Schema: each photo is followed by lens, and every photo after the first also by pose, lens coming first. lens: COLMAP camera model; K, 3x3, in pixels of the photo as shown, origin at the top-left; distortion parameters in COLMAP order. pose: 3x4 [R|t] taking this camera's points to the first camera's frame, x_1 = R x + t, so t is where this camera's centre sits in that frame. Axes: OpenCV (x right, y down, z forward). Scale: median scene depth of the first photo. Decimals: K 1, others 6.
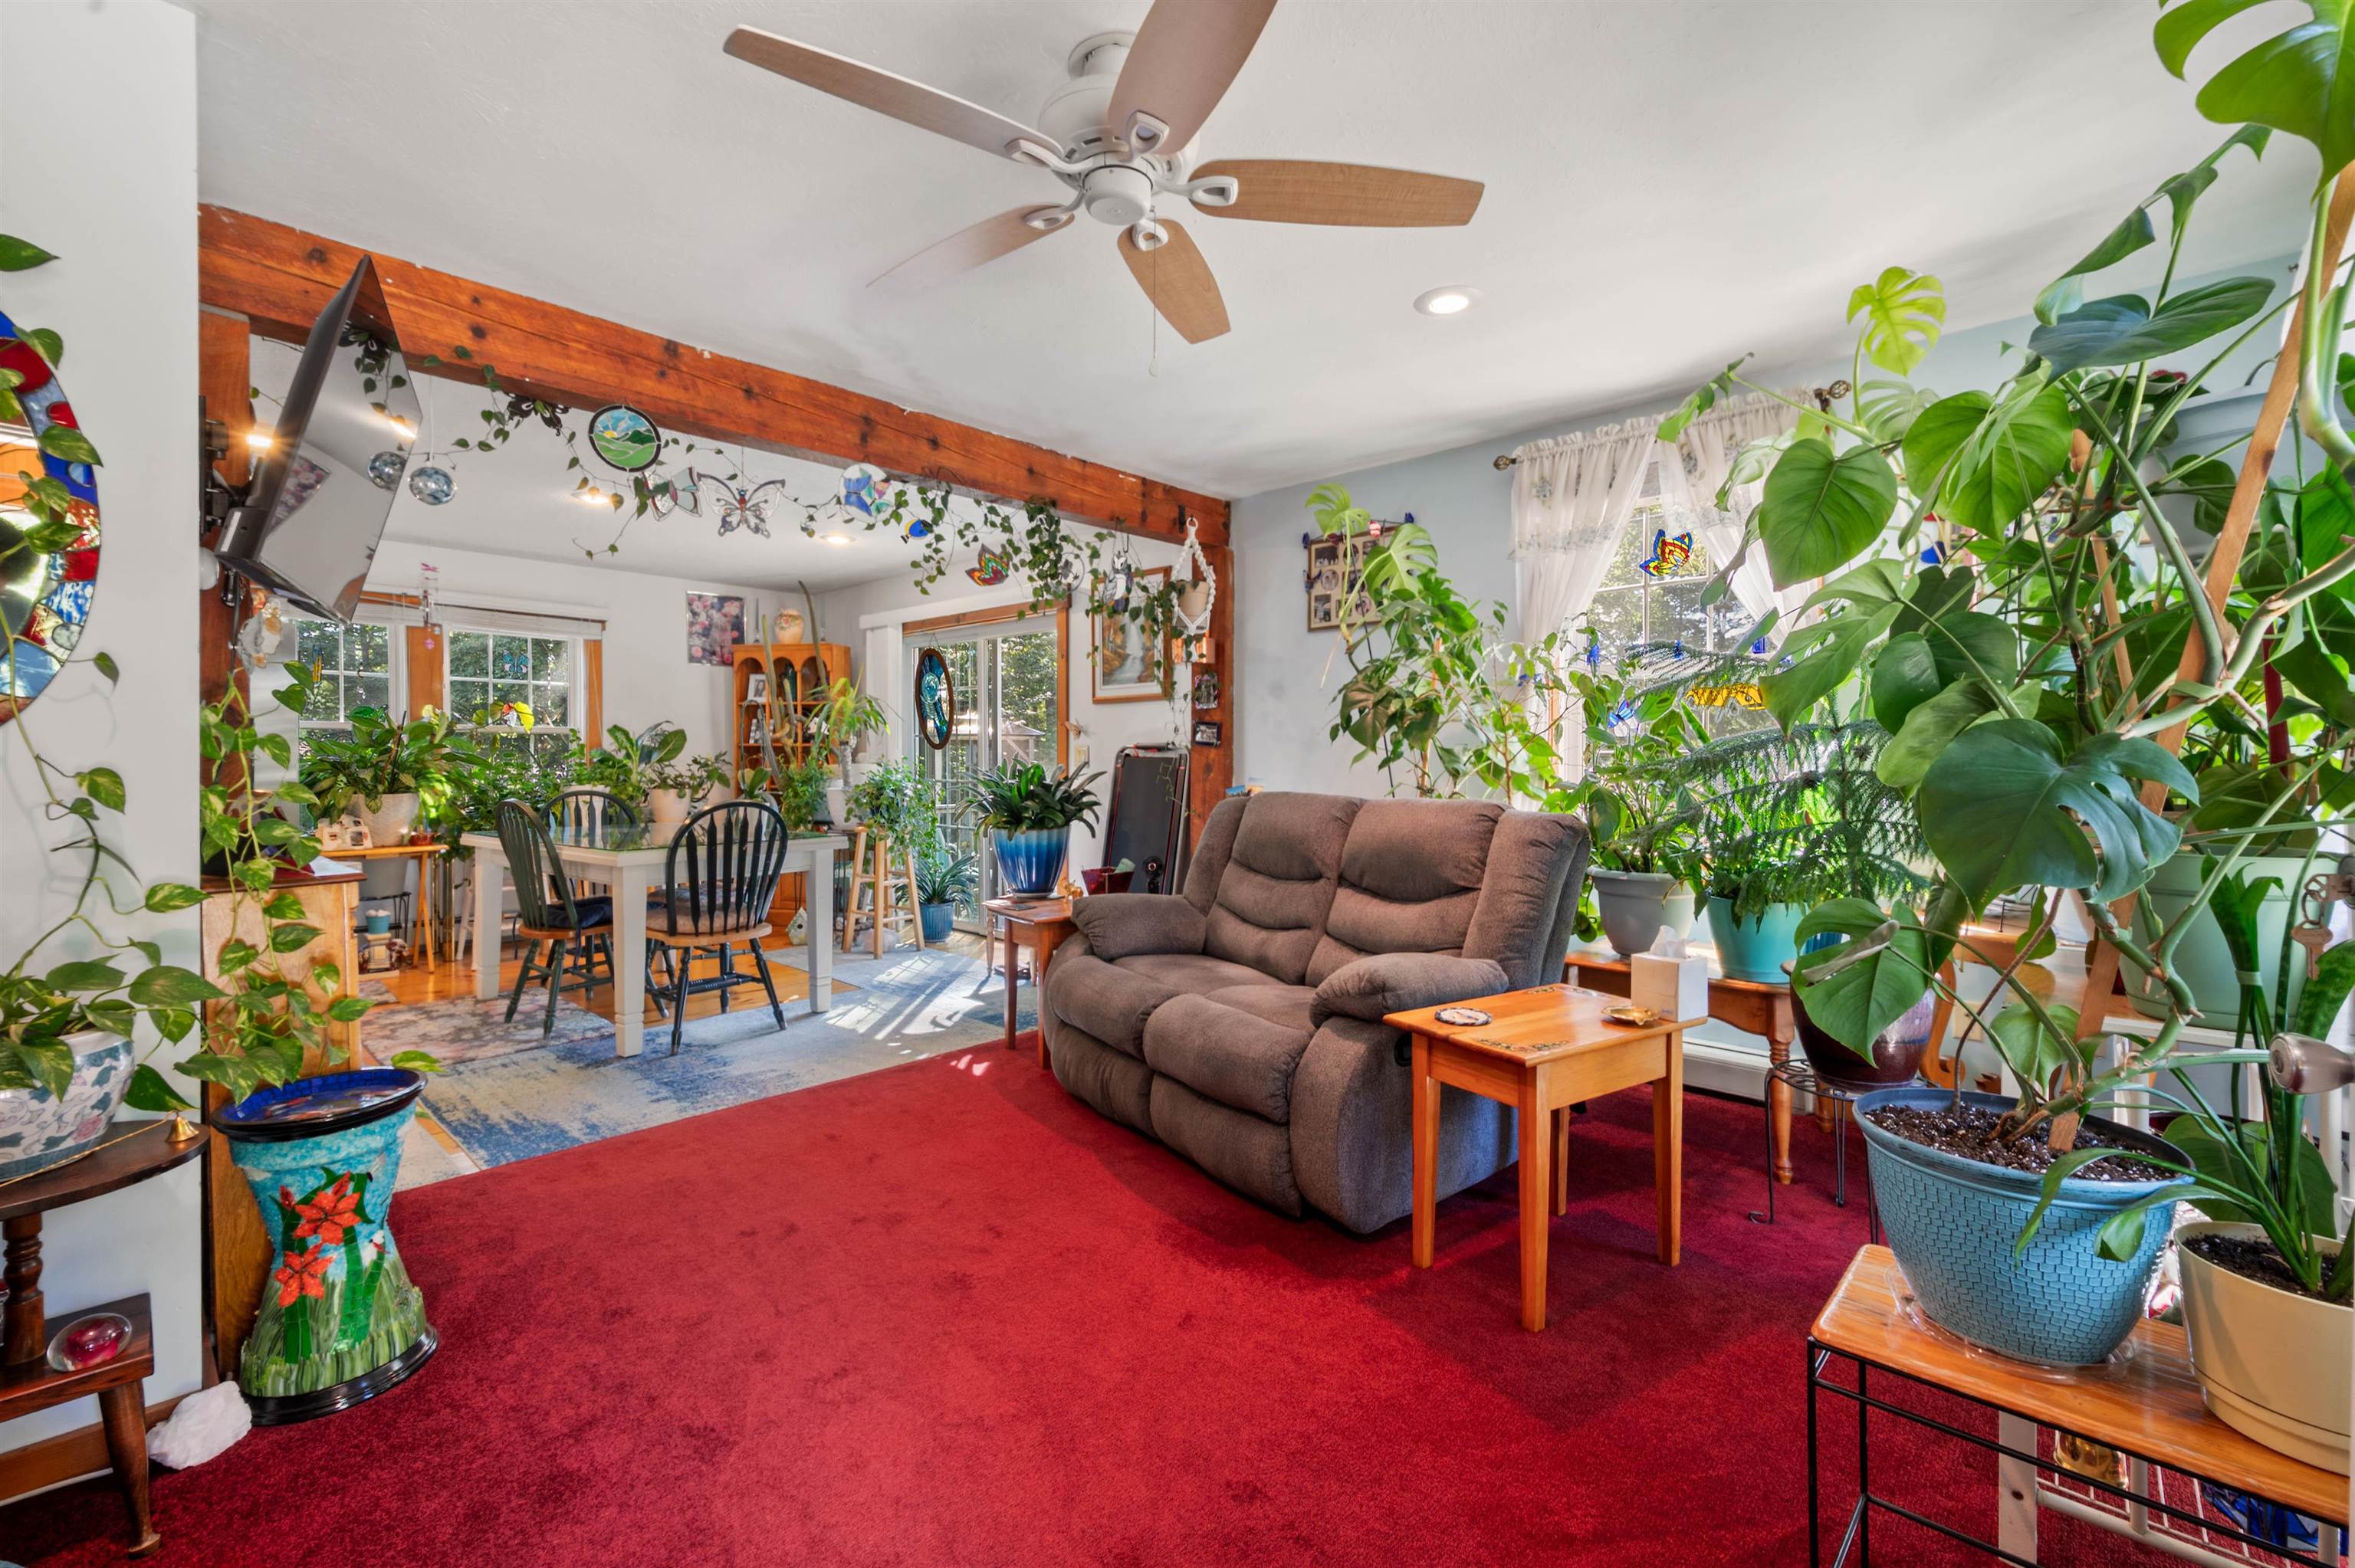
lens RADIAL K [[1010.0, 0, 1171.9], [0, 1010.0, 772.7], [0, 0, 1]] dist [0.017535, -0.001067]
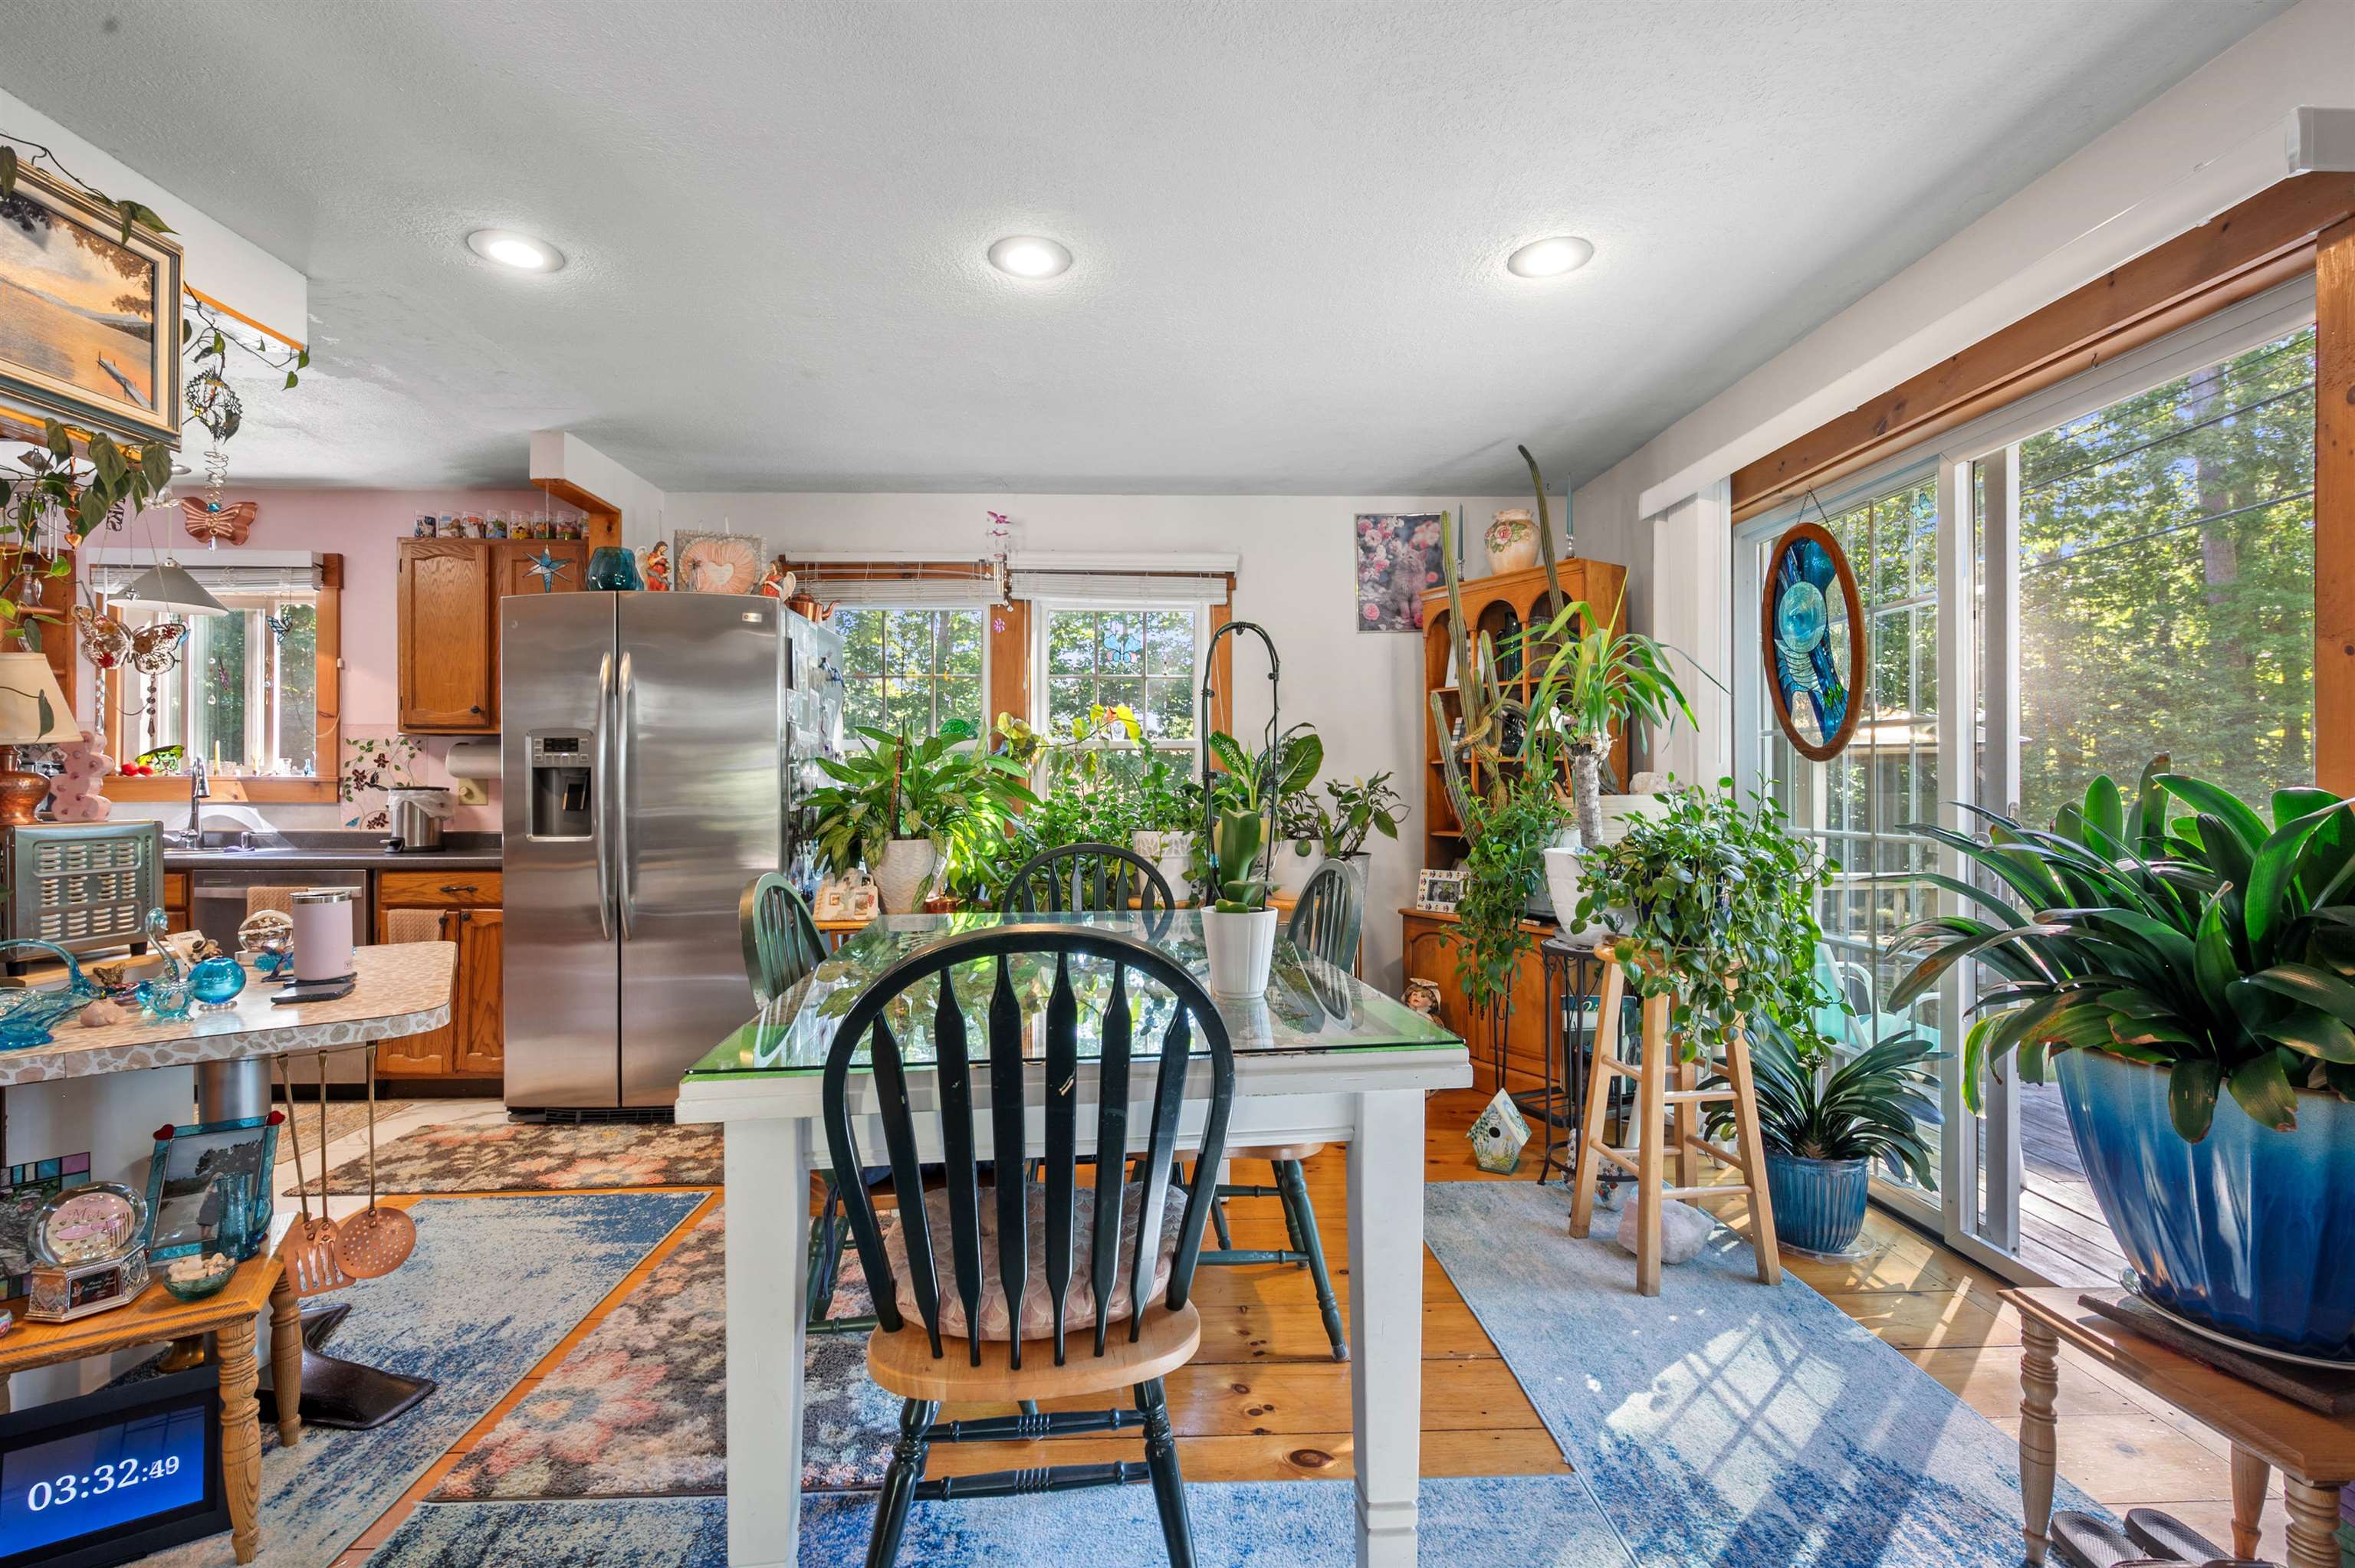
lens RADIAL K [[1060.0, 0, 1174.7], [0, 1060.0, 785.1], [0, 0, 1]] dist [-0.001223, 0.000974]
pose [[0.712850, -0.006582, -0.701285, -0.205053], [-0.005862, 0.999865, -0.015344, -0.008342], [0.701292, 0.015049, 0.712716, 0.895632]]
